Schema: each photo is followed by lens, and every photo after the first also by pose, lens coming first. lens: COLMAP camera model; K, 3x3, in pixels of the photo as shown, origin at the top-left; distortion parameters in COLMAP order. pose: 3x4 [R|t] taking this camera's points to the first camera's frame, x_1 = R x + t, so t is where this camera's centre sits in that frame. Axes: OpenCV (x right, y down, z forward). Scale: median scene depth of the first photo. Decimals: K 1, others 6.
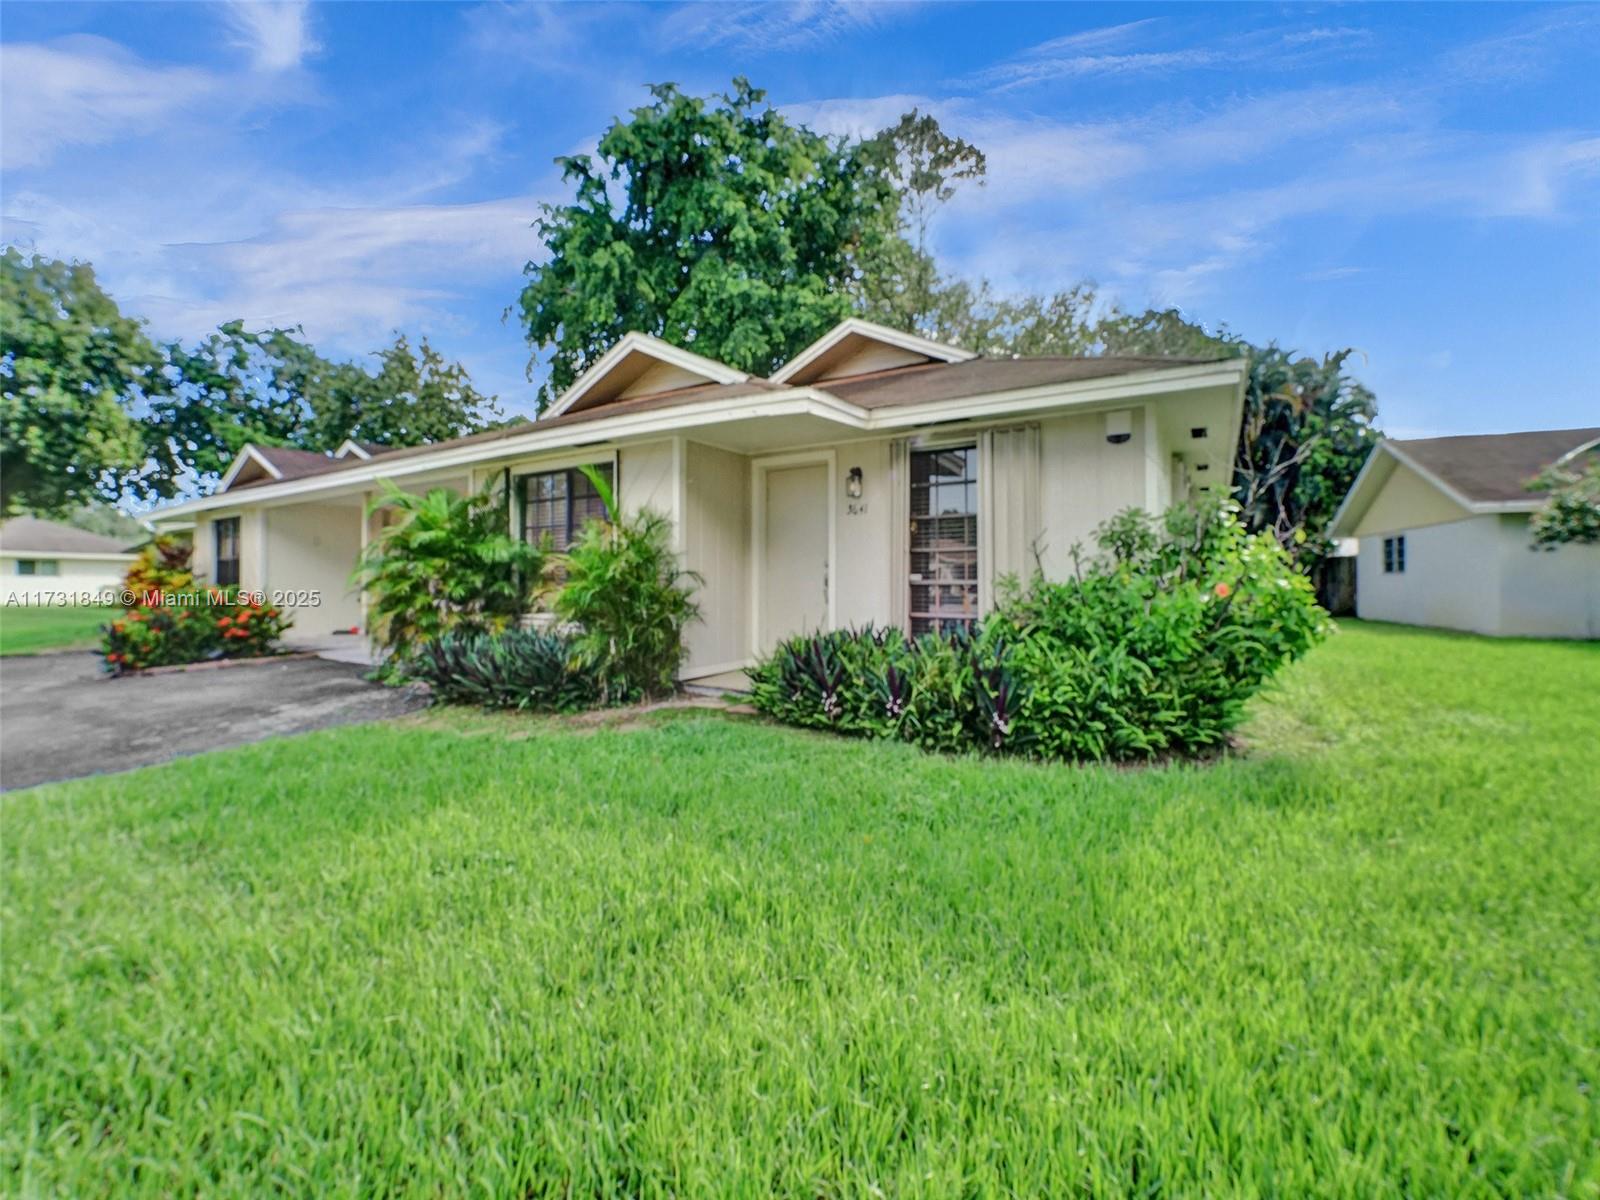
lens RADIAL K [[651.1, 0, 817.3], [0, 651.1, 602.2], [0, 0, 1]] dist [-0.008508, 0.000228]
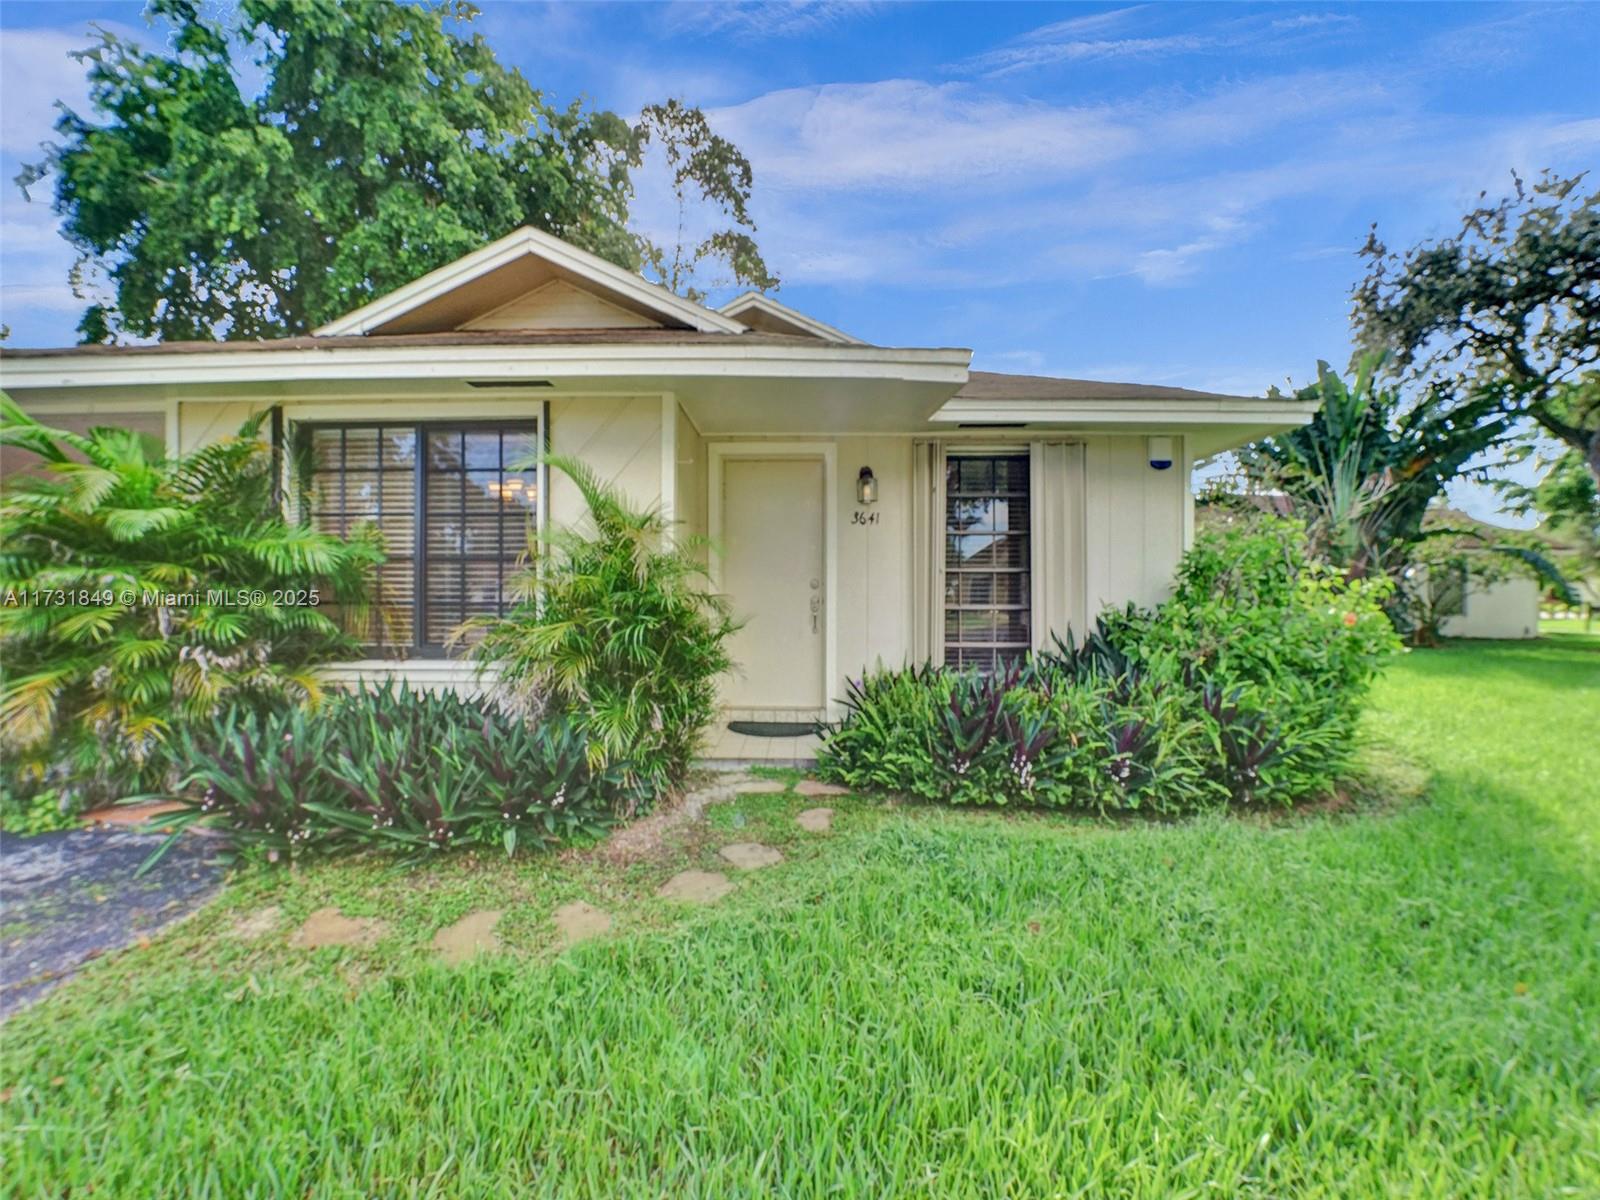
lens RADIAL K [[619.0, 0, 799.0], [0, 619.0, 622.3], [0, 0, 1]] dist [-0.011122, -0.000035]
pose [[0.880360, -0.016354, 0.474025, -0.114131], [0.007383, 0.999757, 0.020779, -0.008590], [-0.474249, -0.014794, 0.880266, 0.104990]]
